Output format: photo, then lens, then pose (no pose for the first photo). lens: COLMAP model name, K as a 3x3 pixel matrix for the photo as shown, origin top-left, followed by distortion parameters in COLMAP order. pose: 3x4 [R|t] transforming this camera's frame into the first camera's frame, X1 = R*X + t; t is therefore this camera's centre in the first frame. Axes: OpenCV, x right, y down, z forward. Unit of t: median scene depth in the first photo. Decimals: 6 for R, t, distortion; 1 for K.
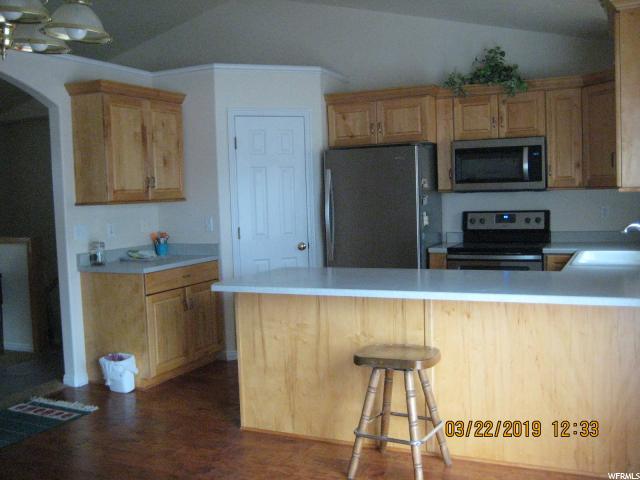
lens RADIAL K [[684.2, 0, 320.0], [0, 684.2, 240.0], [0, 0, 1]] dist [-0.135734, 0.169513]
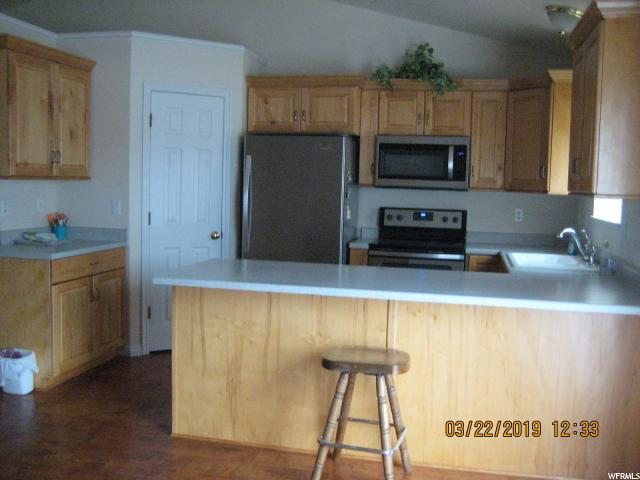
lens RADIAL K [[684.2, 0, 320.0], [0, 684.2, 240.0], [0, 0, 1]] dist [-0.135734, 0.169513]
pose [[0.974052, 0.041209, 0.222539, -0.103552], [-0.044808, 0.998933, 0.011145, -0.001598], [-0.221843, -0.020827, 0.974860, 0.061612]]
